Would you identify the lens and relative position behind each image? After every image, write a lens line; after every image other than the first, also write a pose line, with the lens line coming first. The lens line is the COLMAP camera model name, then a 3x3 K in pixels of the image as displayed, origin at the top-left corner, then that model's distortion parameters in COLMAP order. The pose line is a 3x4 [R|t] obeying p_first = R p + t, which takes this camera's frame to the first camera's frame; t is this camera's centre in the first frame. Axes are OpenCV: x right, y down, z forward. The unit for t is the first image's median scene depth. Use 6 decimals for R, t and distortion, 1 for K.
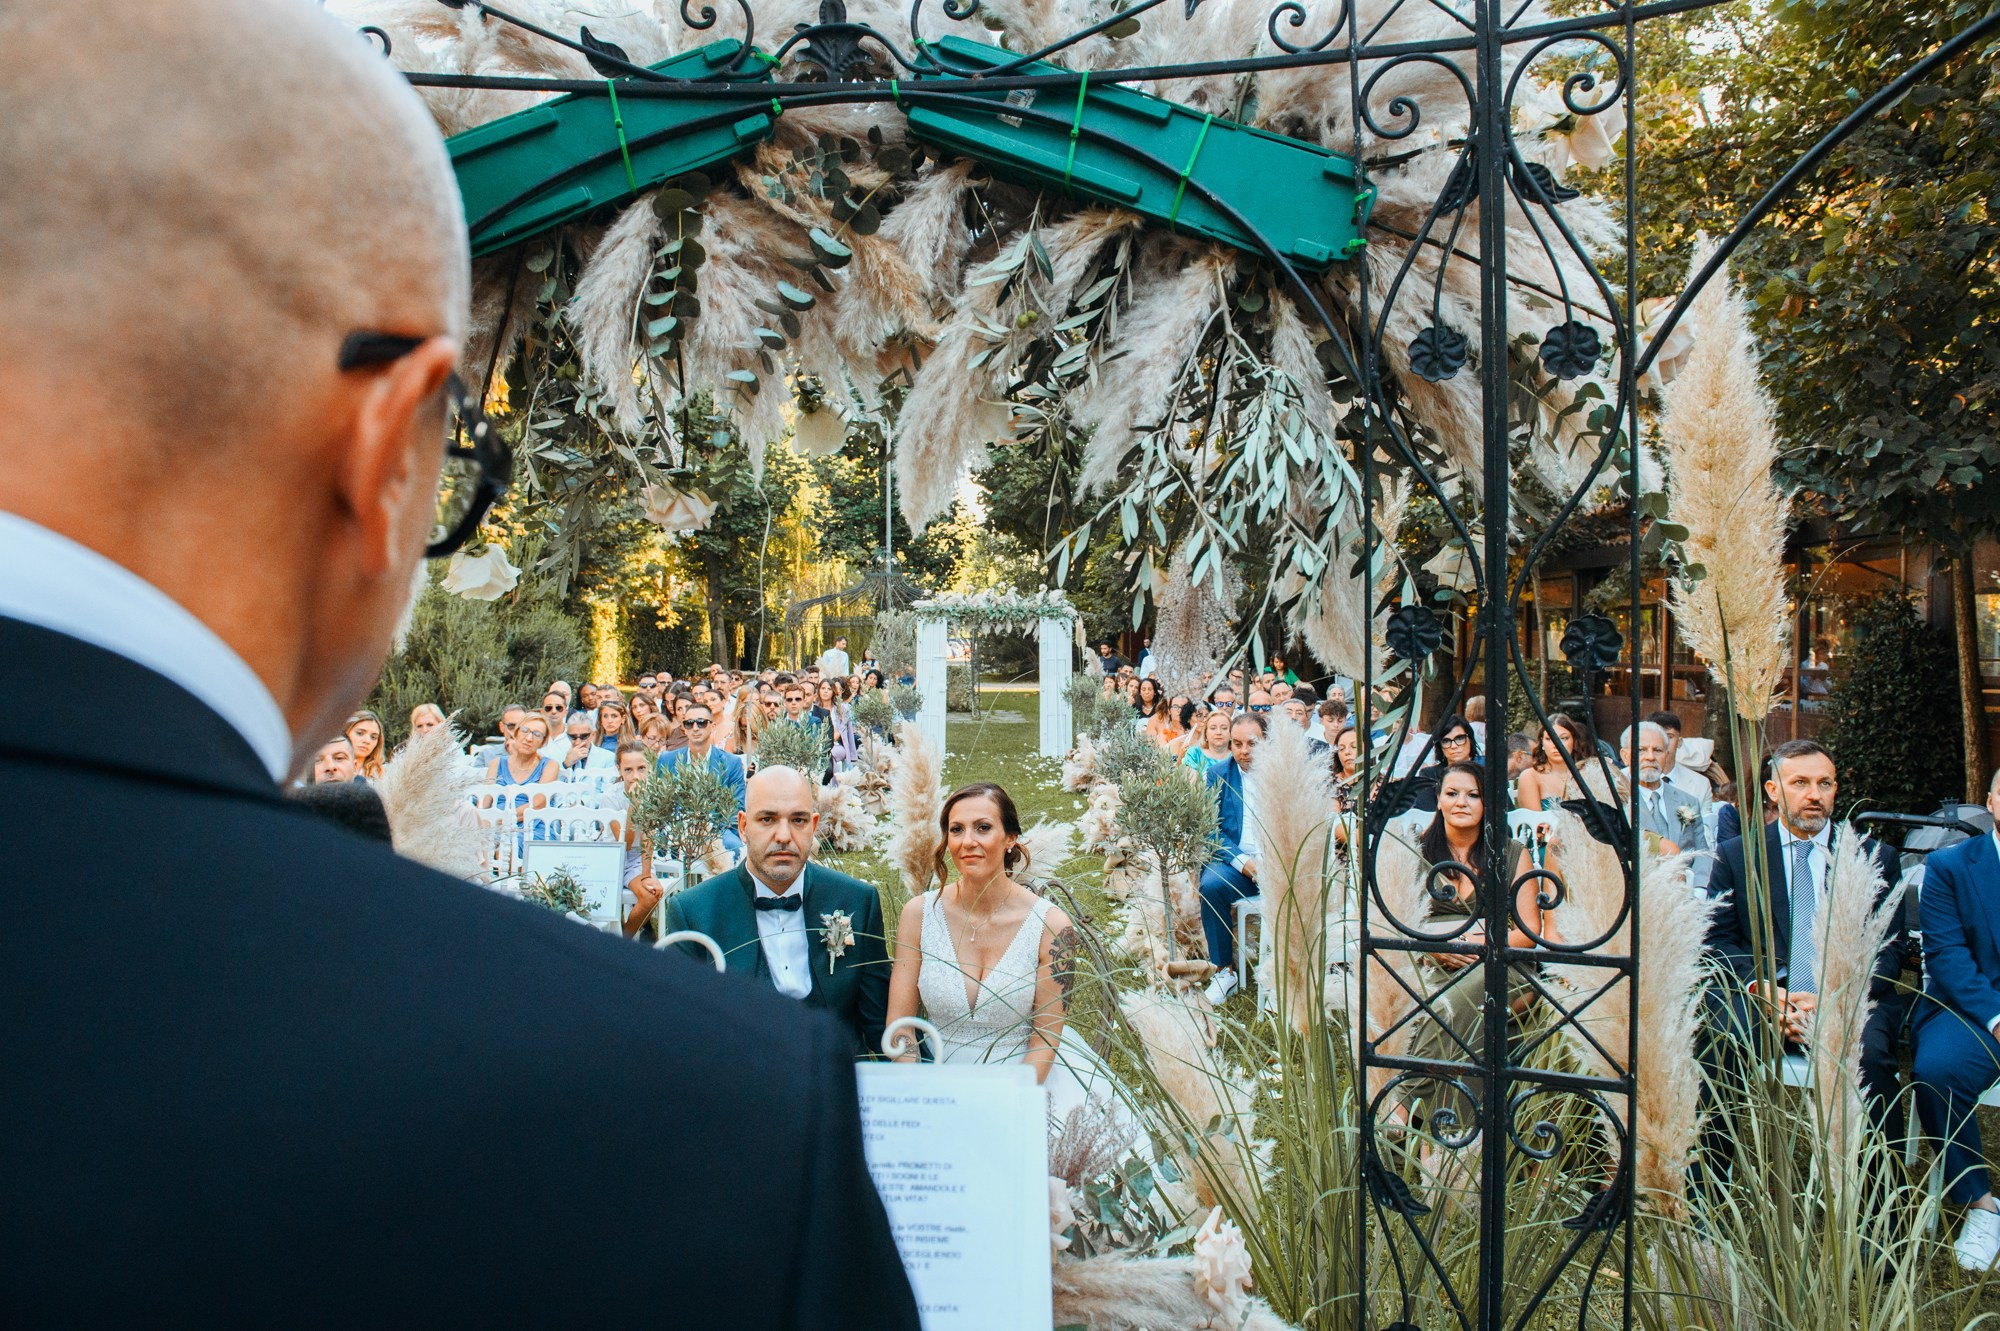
lens RADIAL K [[1367.1, 0, 1000.0], [0, 1367.1, 665.5], [0, 0, 1]] dist [-0.048764, -0.000225]
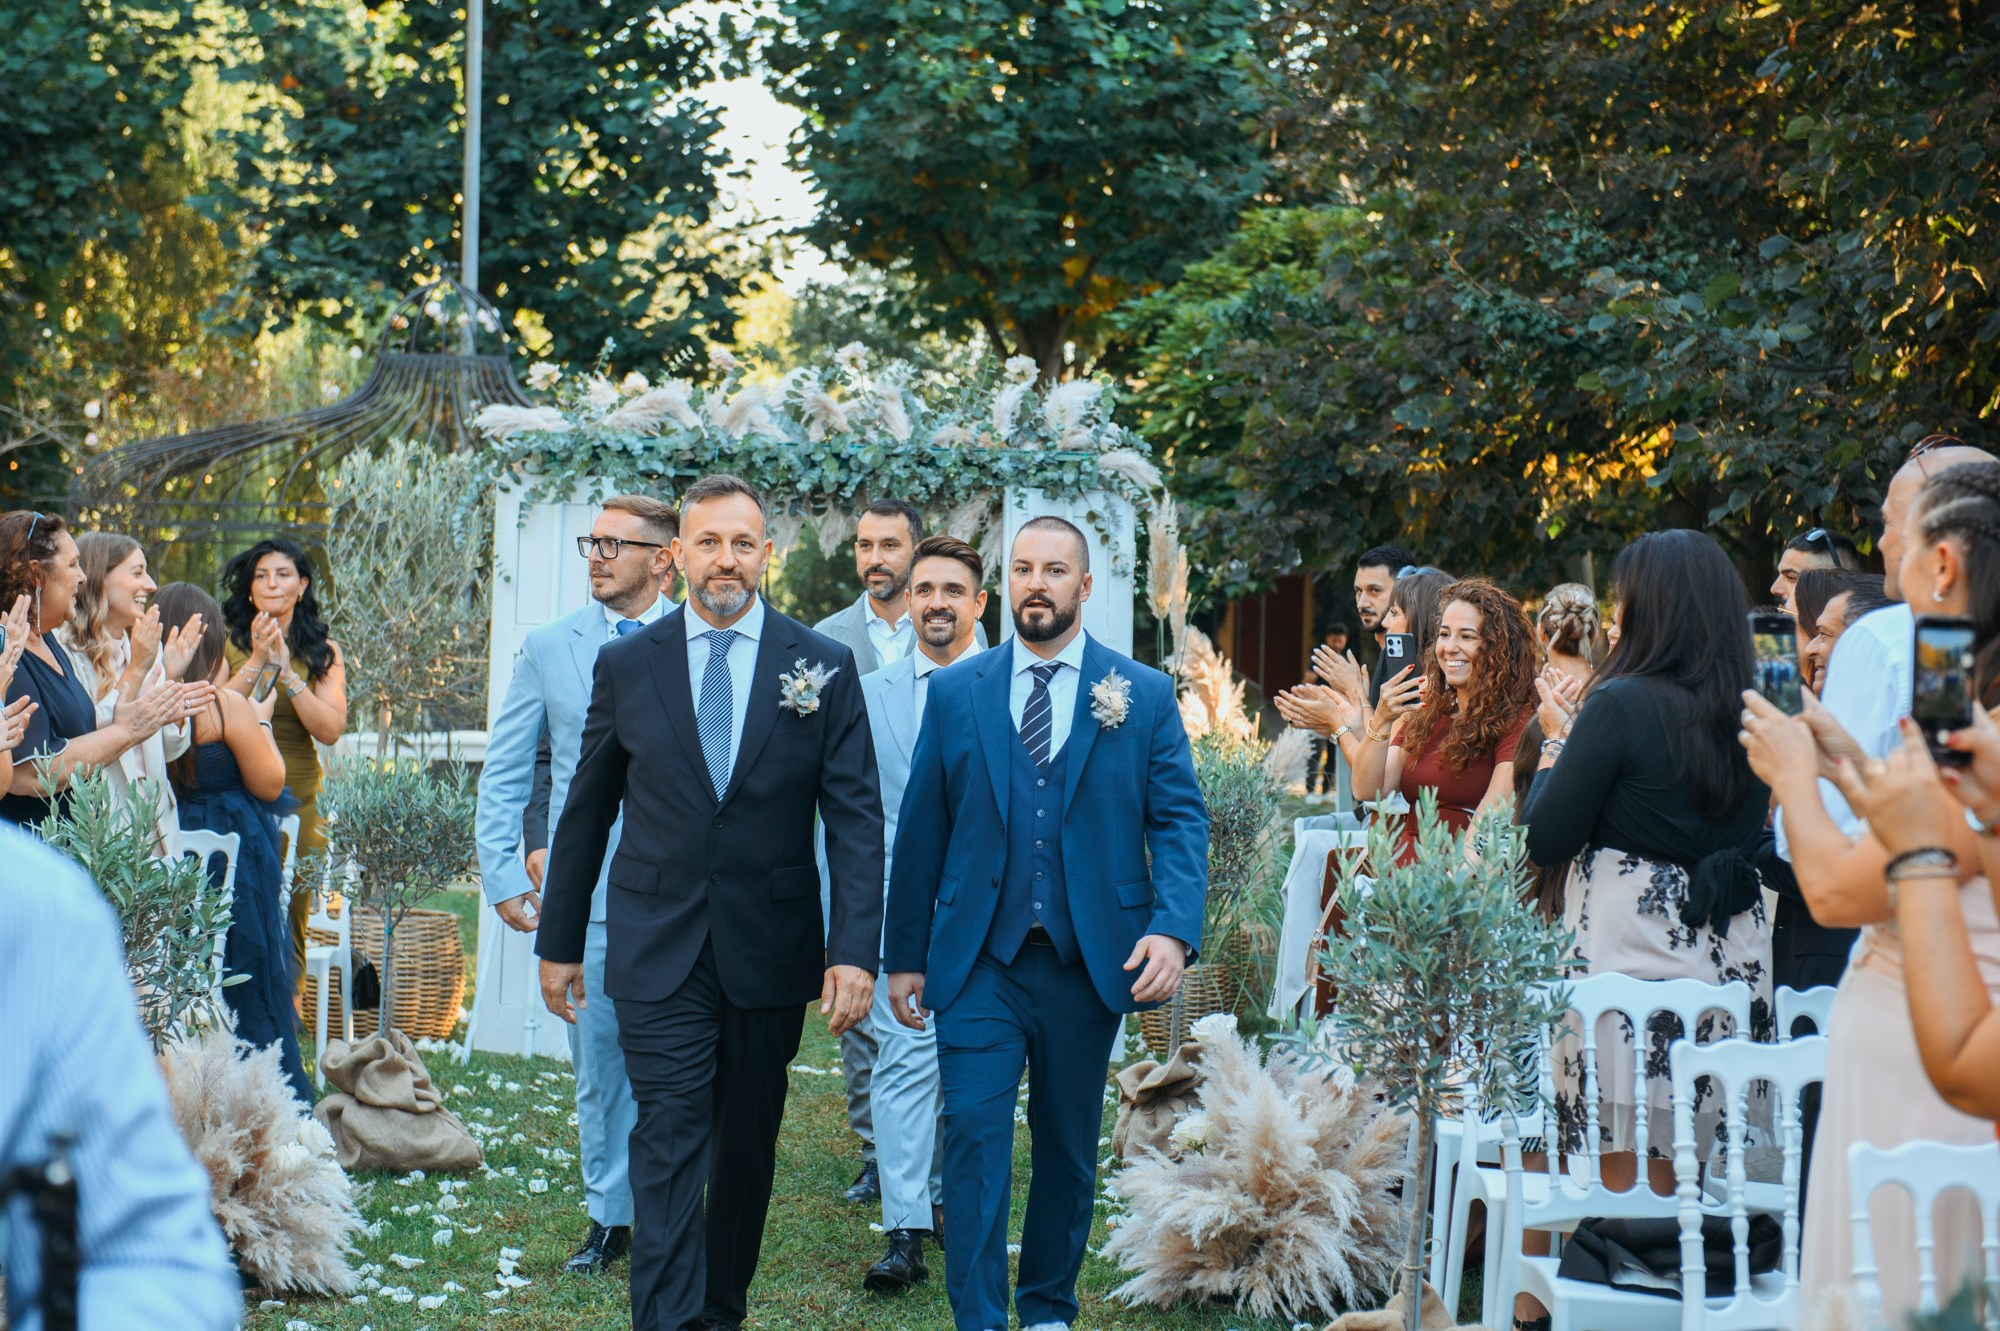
lens RADIAL K [[4083.5, 0, 1000.0], [0, 4083.5, 665.5], [0, 0, 1]] dist [0.029569, 0.231285]
pose [[0.999040, 0.025320, 0.035740, 0.041096], [-0.025008, 0.999646, -0.009127, 0.033374], [-0.035958, 0.008224, 0.999319, 3.599363]]
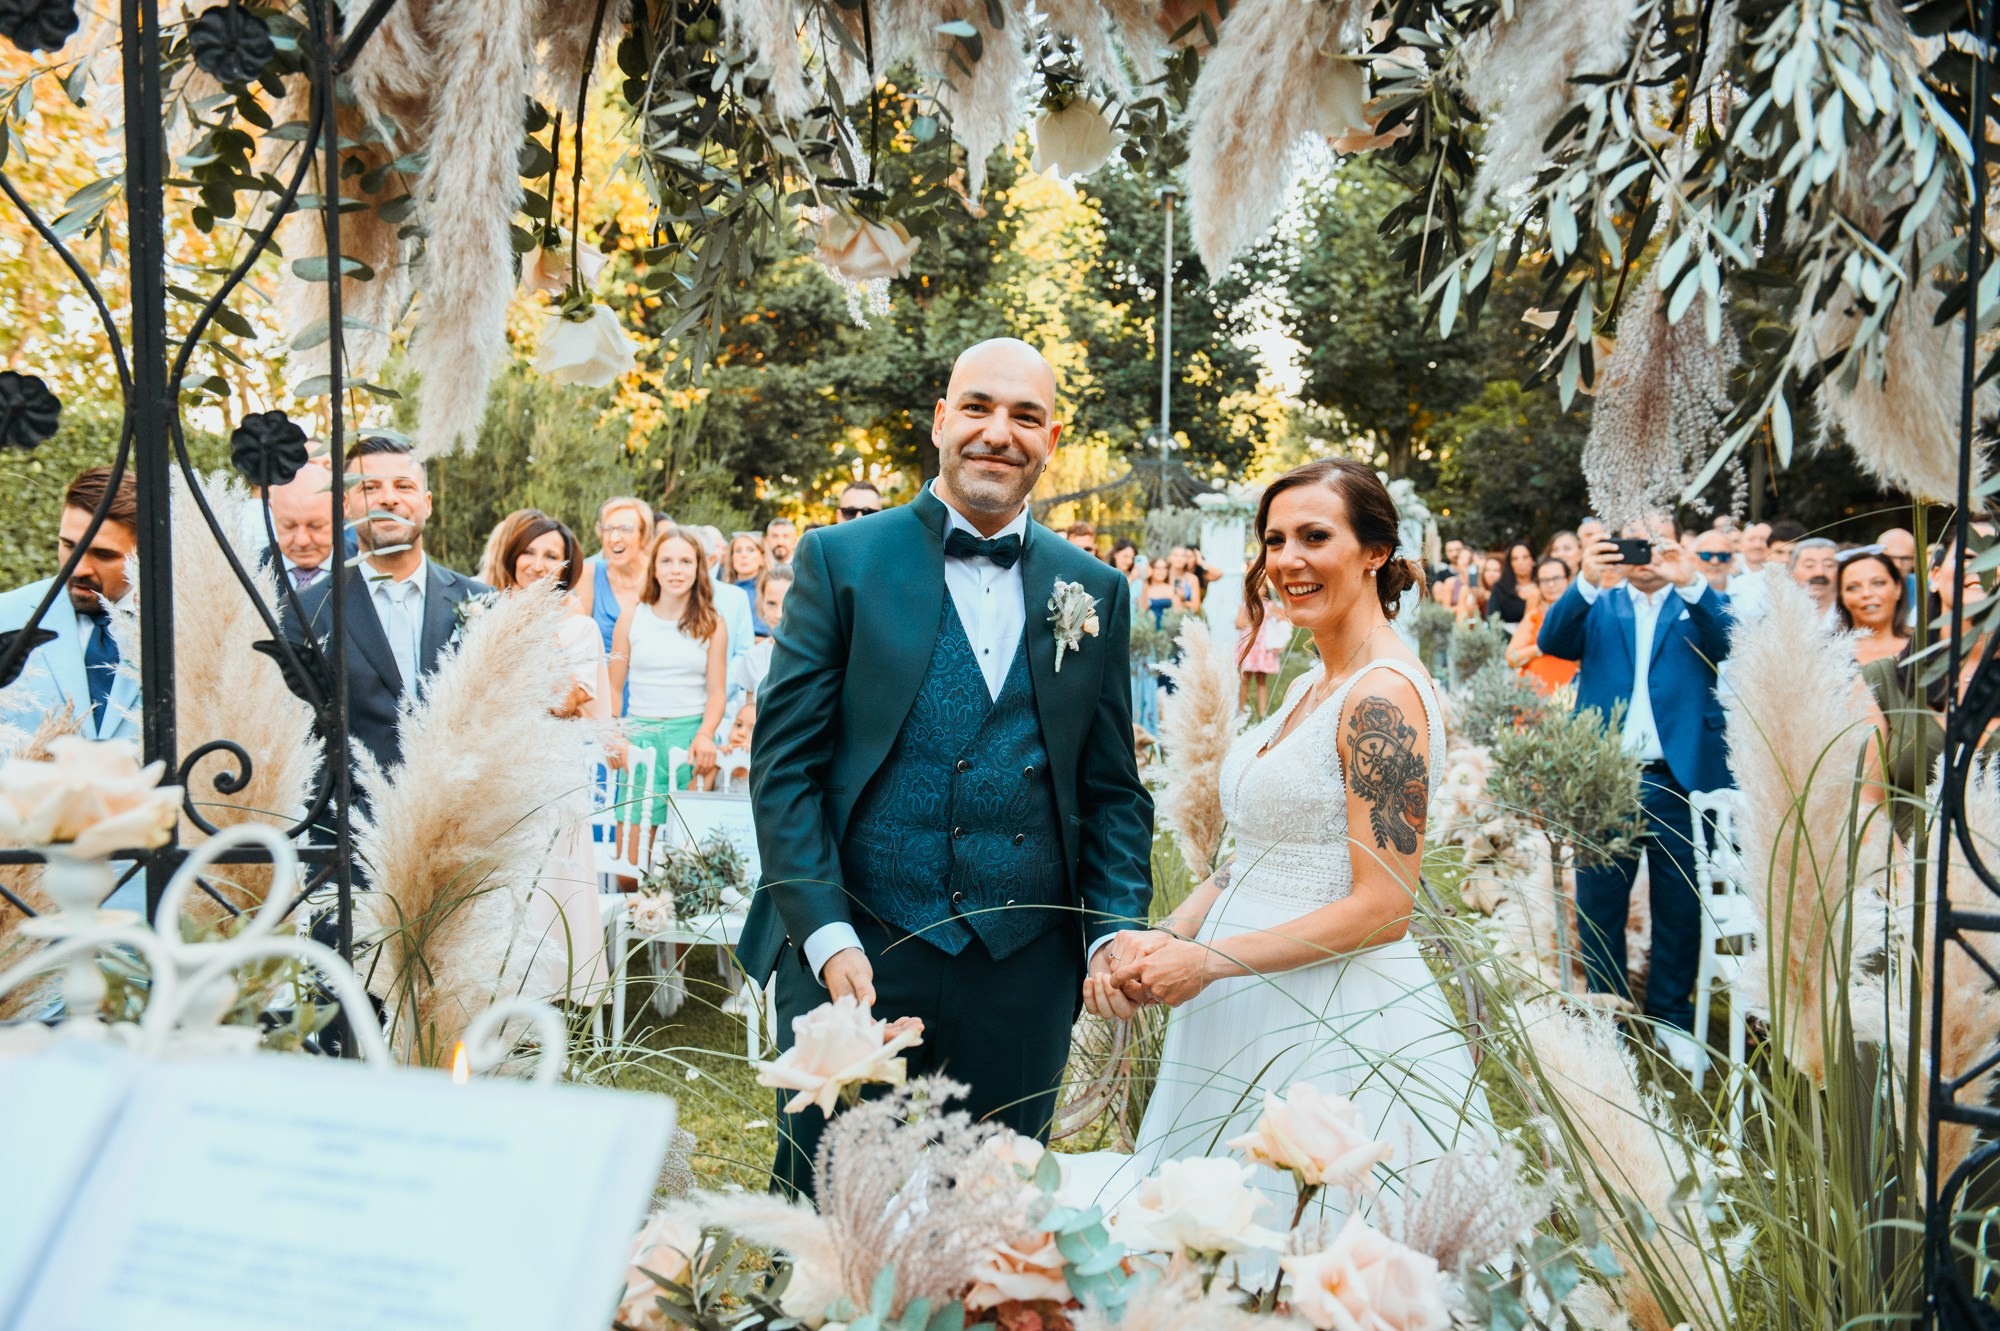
lens RADIAL K [[1857.6, 0, 1000.0], [0, 1857.6, 665.5], [0, 0, 1]] dist [0.003545, 0.016265]
pose [[0.985782, 0.022133, -0.166563, -0.010164], [-0.015445, 0.999026, 0.041340, 0.050586], [0.167316, -0.038179, 0.985164, 0.089568]]
